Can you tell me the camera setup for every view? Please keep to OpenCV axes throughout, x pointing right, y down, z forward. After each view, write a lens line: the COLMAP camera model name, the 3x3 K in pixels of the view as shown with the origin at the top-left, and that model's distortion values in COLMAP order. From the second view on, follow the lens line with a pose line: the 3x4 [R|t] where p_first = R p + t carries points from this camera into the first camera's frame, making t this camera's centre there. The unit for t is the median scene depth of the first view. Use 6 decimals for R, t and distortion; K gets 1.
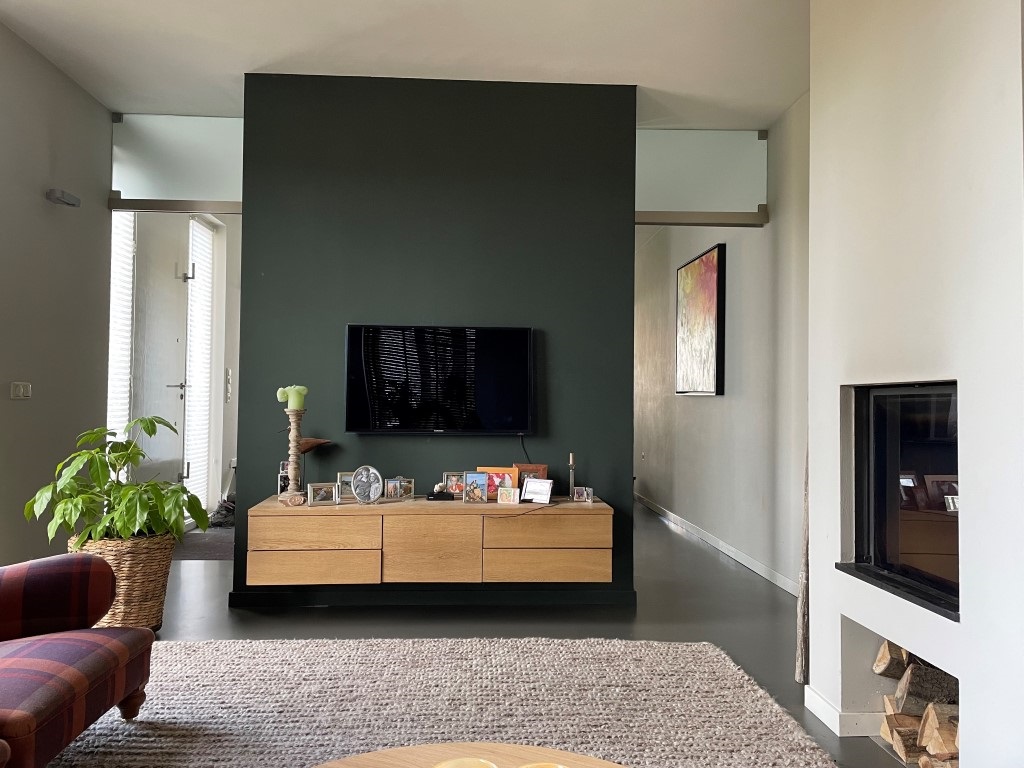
lens RADIAL K [[770.1, 0, 512.0], [0, 770.1, 380.0], [0, 0, 1]] dist [0.050052, -0.034823]
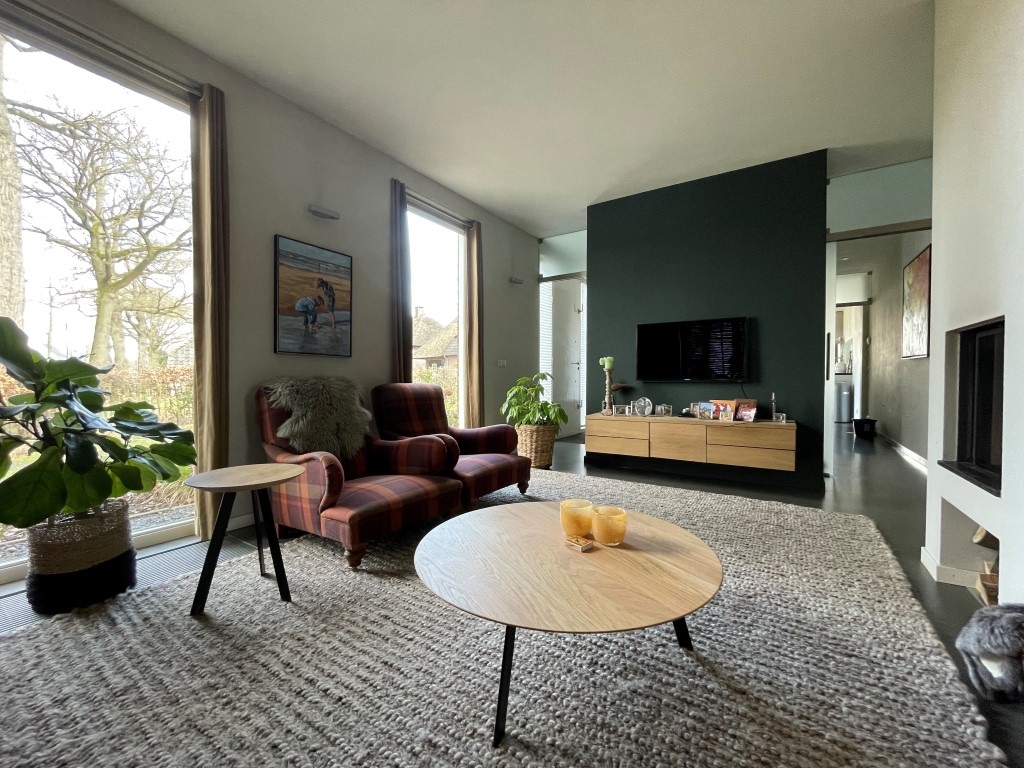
lens RADIAL K [[415.4, 0, 514.5], [0, 415.4, 383.9], [0, 0, 1]] dist [-0.002846, -0.000808]
pose [[0.814652, -0.003030, -0.579942, 0.151807], [0.029209, 0.998932, 0.035812, 0.032456], [0.579214, -0.046114, 0.813870, -0.025975]]
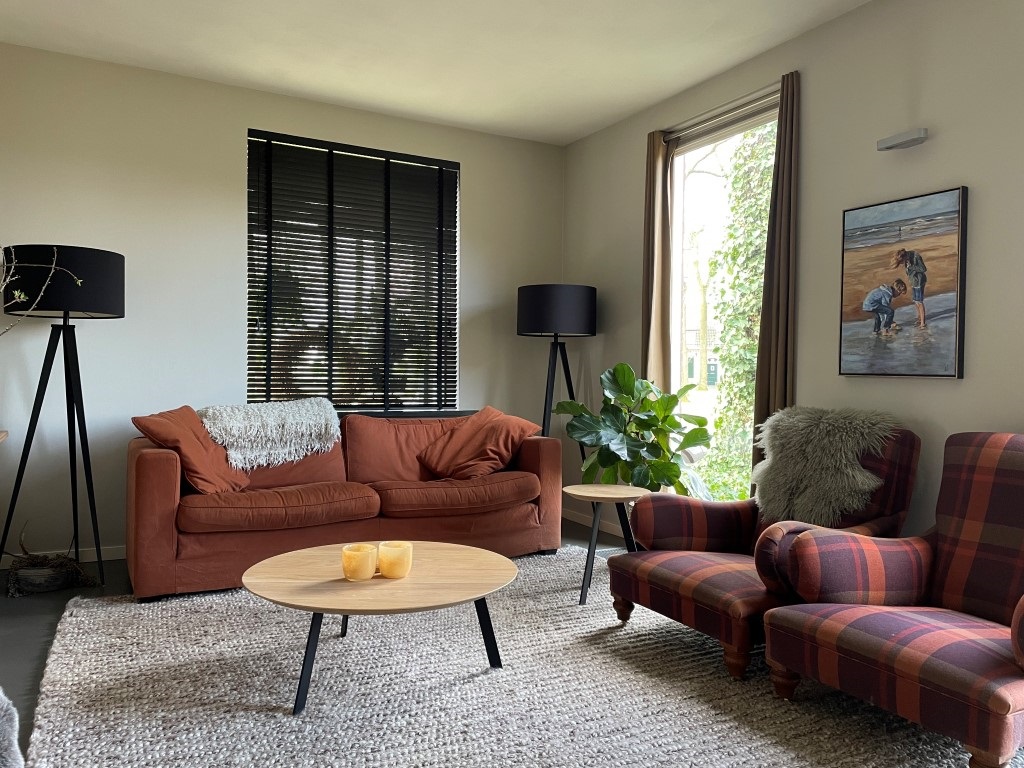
lens RADIAL K [[770.1, 0, 512.4], [0, 770.1, 383.6], [0, 0, 1]] dist [0.050052, -0.034823]
pose [[-0.897569, -0.020207, -0.440412, 0.216161], [-0.008607, 0.999562, -0.028319, 0.033487], [0.440791, -0.021628, -0.897349, 1.729803]]
